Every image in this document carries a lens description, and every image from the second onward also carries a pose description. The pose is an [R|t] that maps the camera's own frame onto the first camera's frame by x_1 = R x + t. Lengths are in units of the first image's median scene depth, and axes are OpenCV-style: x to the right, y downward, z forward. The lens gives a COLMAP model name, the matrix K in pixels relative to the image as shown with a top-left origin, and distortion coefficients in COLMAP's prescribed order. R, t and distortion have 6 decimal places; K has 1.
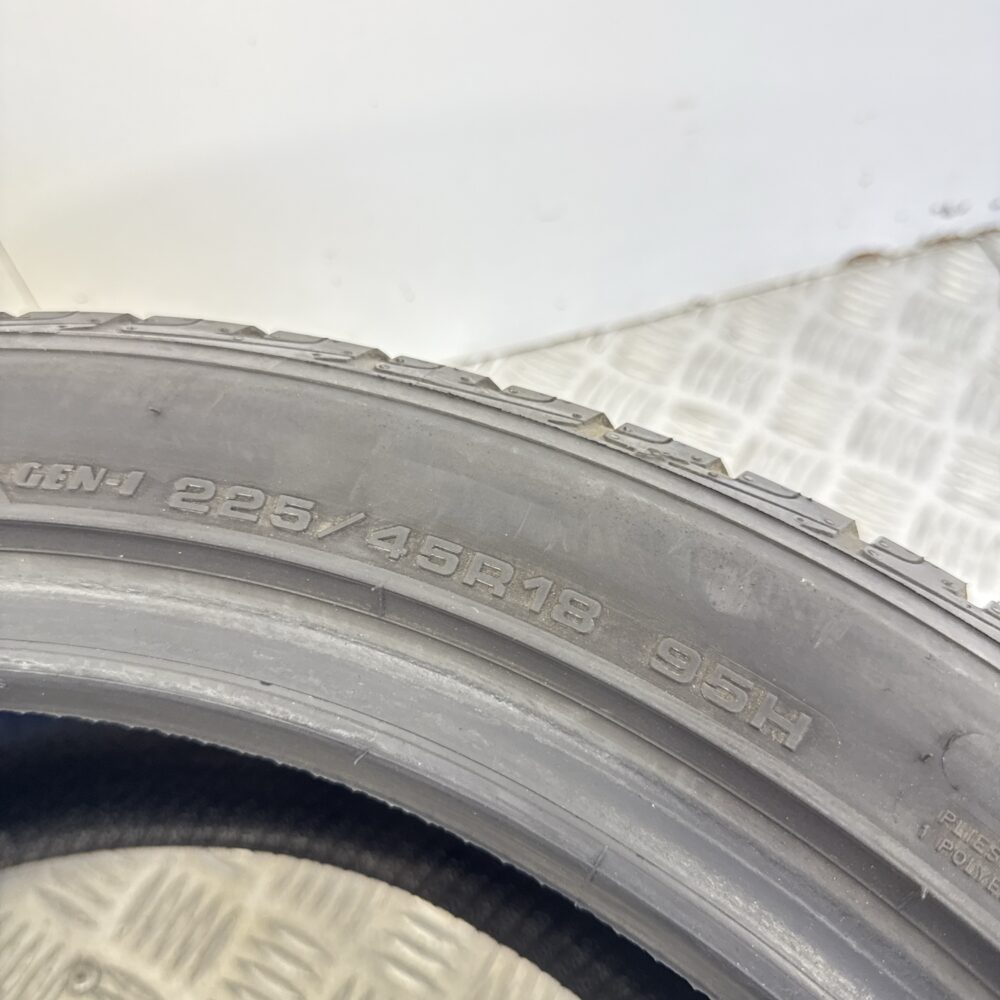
lens RADIAL K [[942.2, 0, 503.4], [0, 942.2, 507.6], [0, 0, 1]] dist [0.118428, -0.277727]
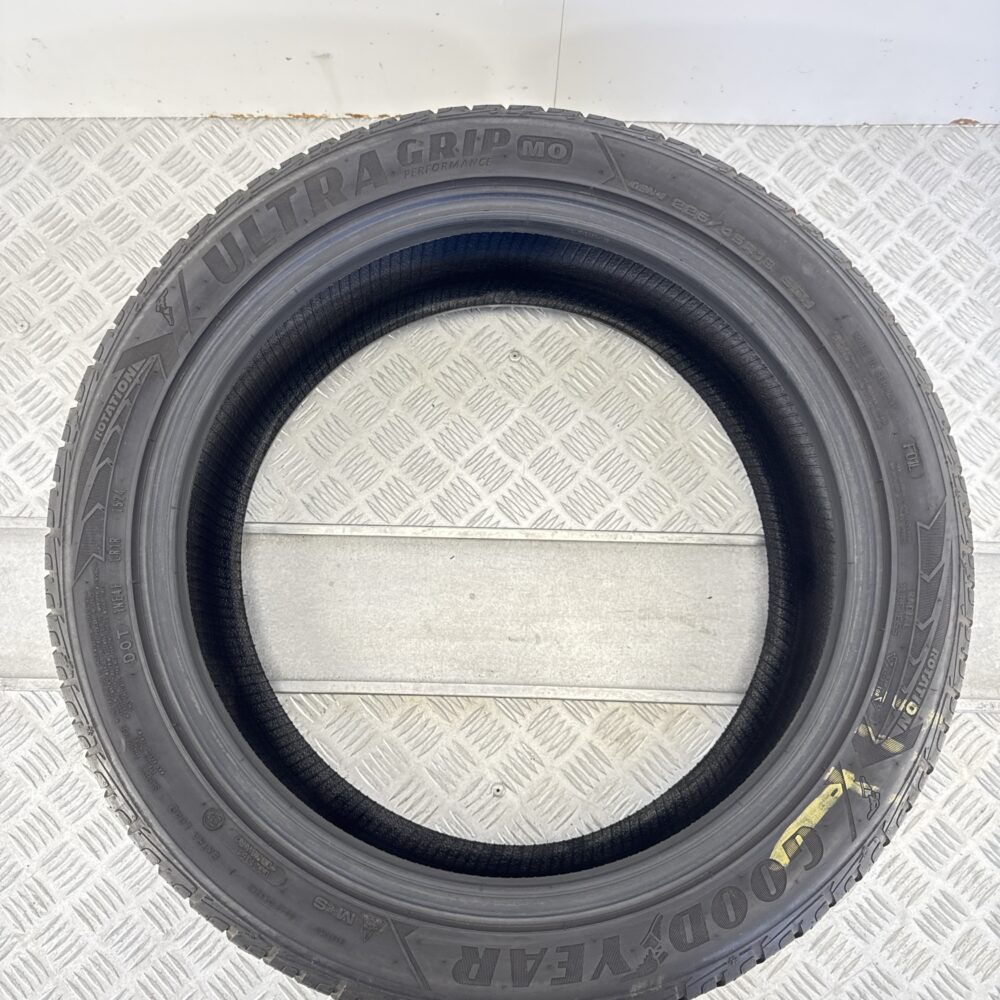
lens RADIAL K [[942.2, 0, 503.4], [0, 942.2, 507.6], [0, 0, 1]] dist [0.118428, -0.277727]
pose [[0.957057, 0.287534, -0.036971, -0.263910], [-0.253833, 0.892746, 0.372254, -0.087465], [0.140042, -0.346884, 0.927394, -1.552977]]
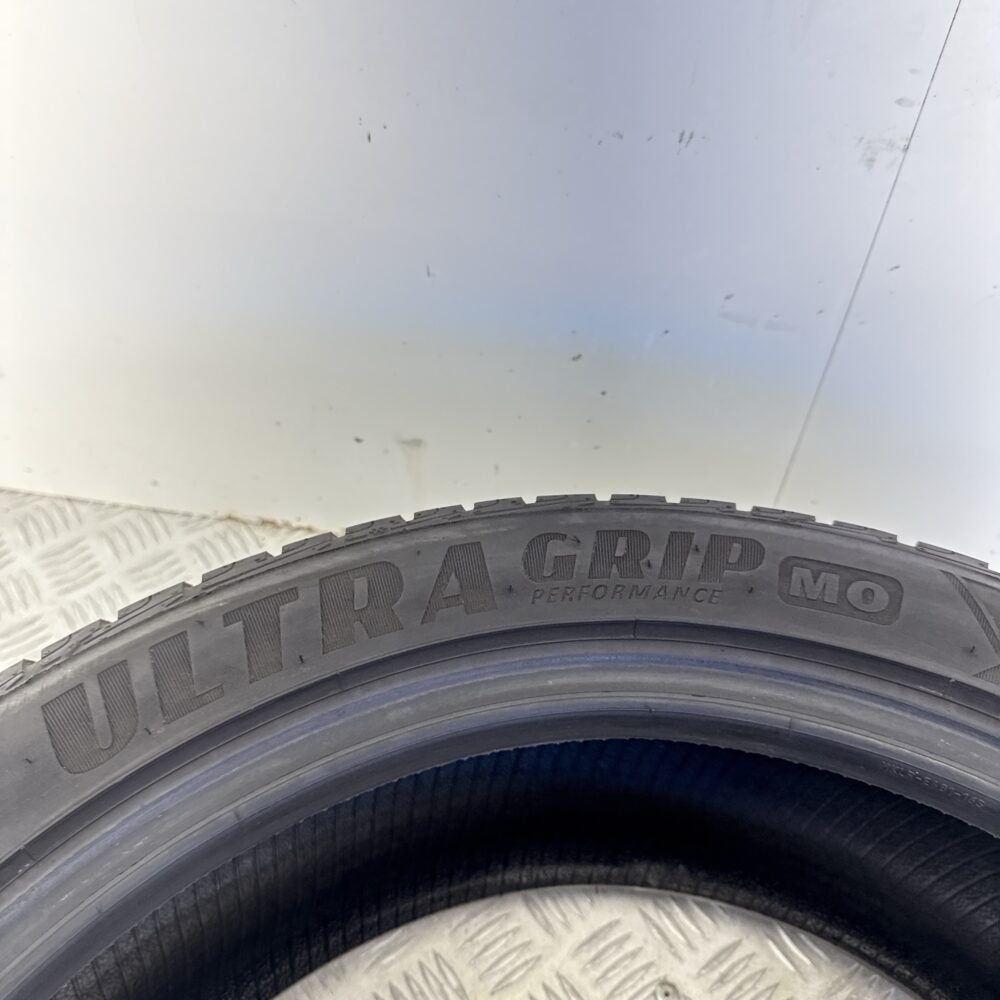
lens RADIAL K [[942.2, 0, 503.4], [0, 942.2, 507.6], [0, 0, 1]] dist [0.118428, -0.277727]
pose [[0.903171, 0.347551, -0.251972, -0.553808], [-0.382787, 0.917706, -0.106251, 0.110363], [0.194309, 0.192414, 0.961884, -0.426702]]
